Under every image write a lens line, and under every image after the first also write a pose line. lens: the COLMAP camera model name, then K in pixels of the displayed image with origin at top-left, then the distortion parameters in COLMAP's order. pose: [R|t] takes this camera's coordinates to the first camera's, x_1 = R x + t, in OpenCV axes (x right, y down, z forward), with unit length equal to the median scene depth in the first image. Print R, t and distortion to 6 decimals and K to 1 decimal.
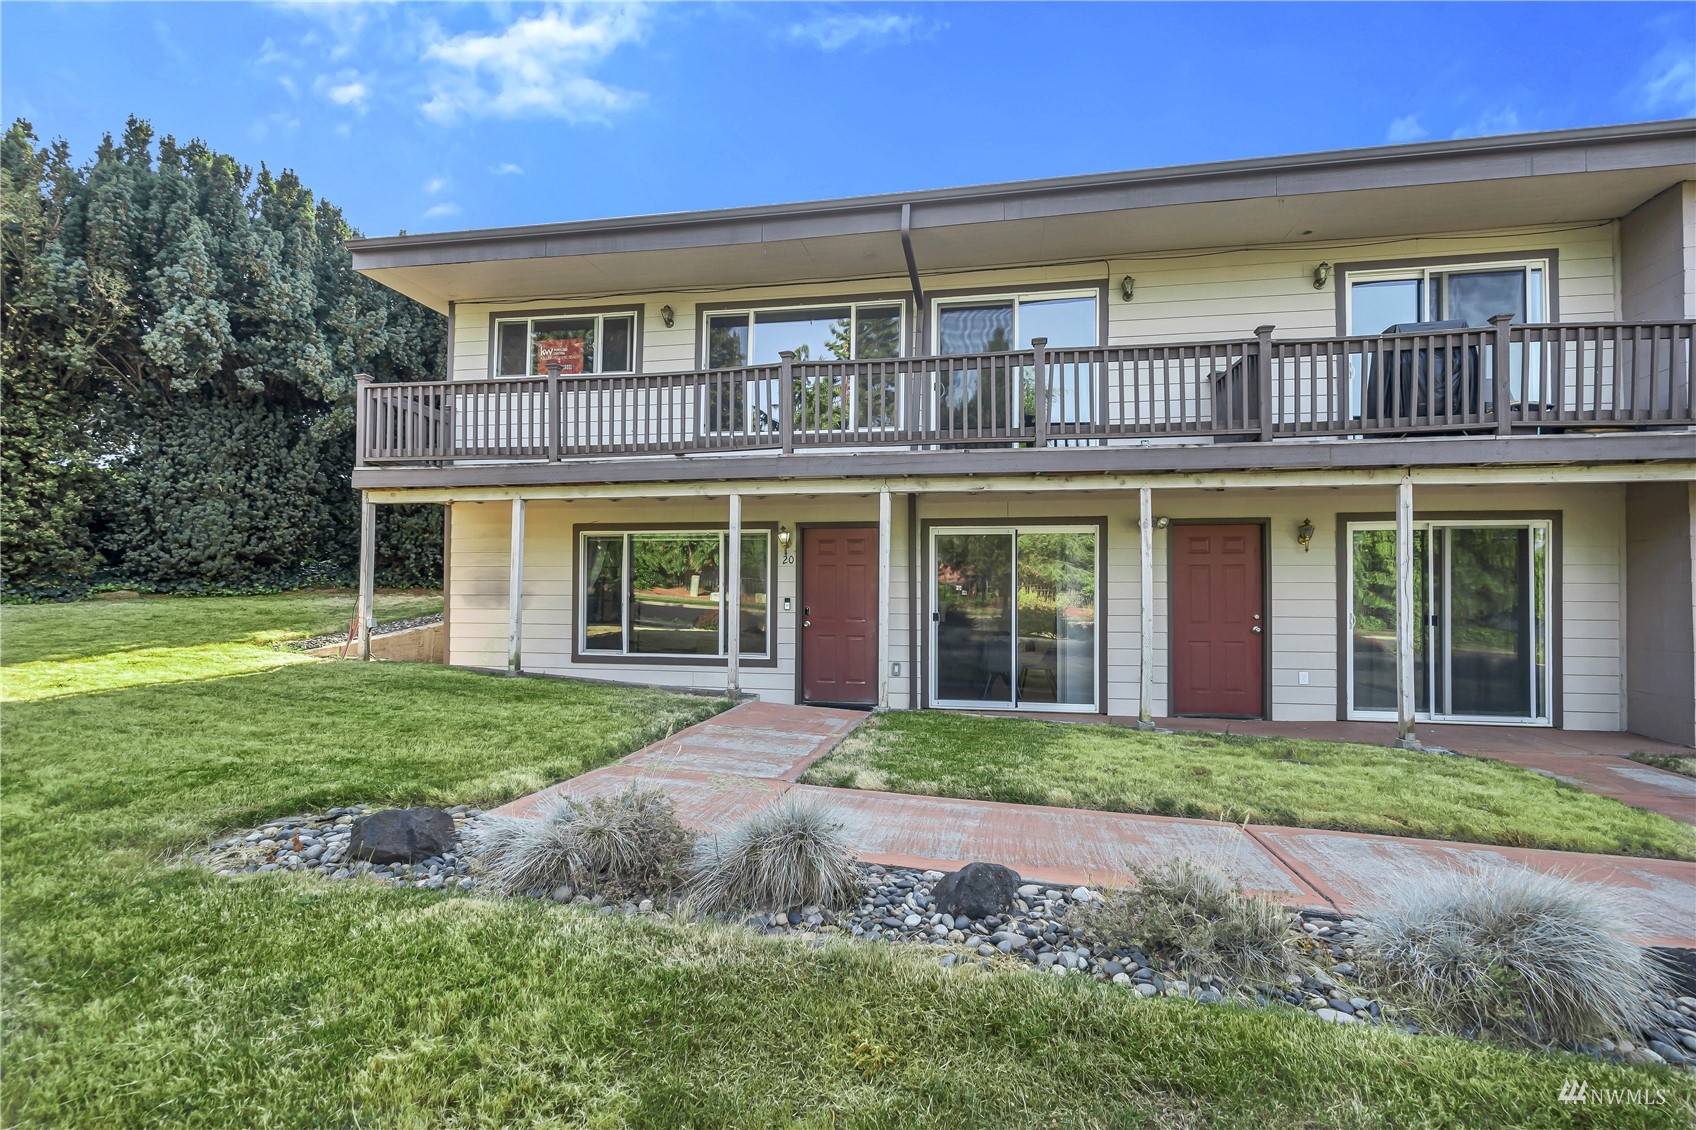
lens RADIAL K [[771.1, 0, 848.0], [0, 771.1, 565.0], [0, 0, 1]] dist [0.001302, 0.000138]
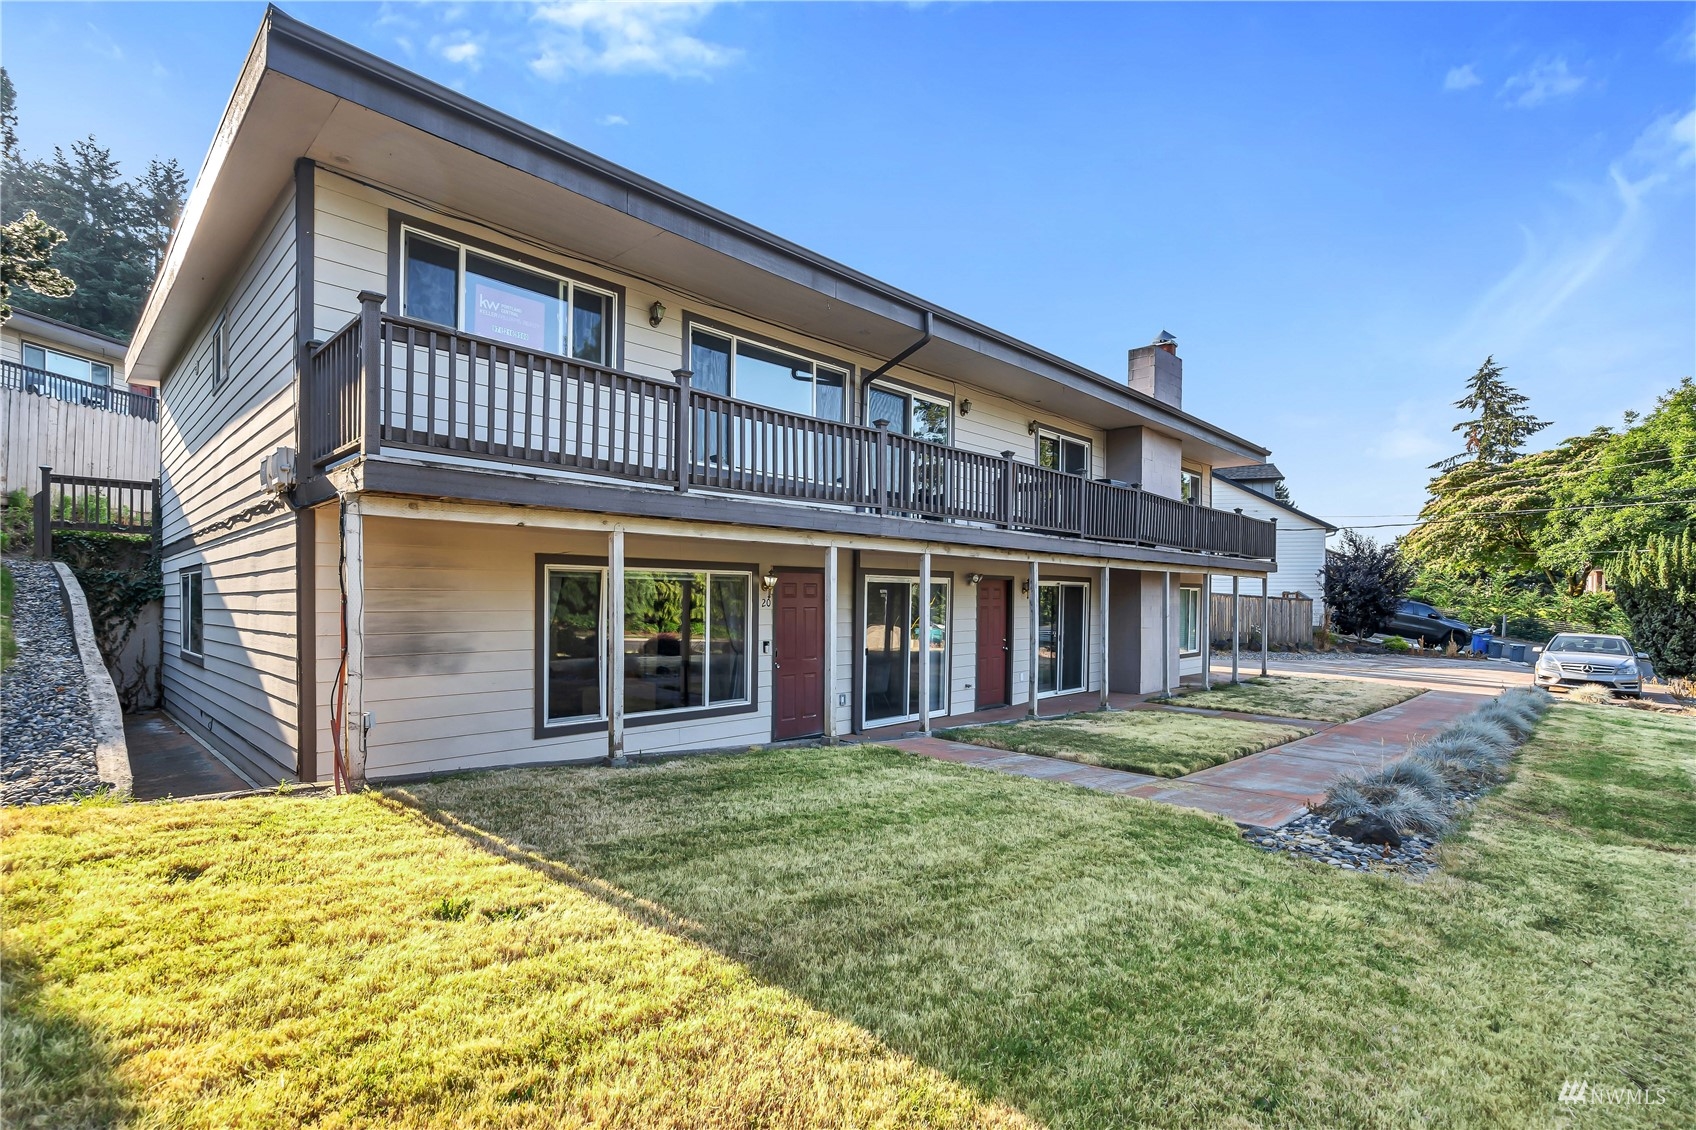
lens RADIAL K [[787.8, 0, 848.3], [0, 787.8, 602.5], [0, 0, 1]] dist [-0.001823, -0.000292]
pose [[0.557461, -0.005770, 0.830183, -0.881493], [-0.034641, 0.998943, 0.030204, -0.042763], [-0.829480, -0.045596, 0.556672, 0.350456]]
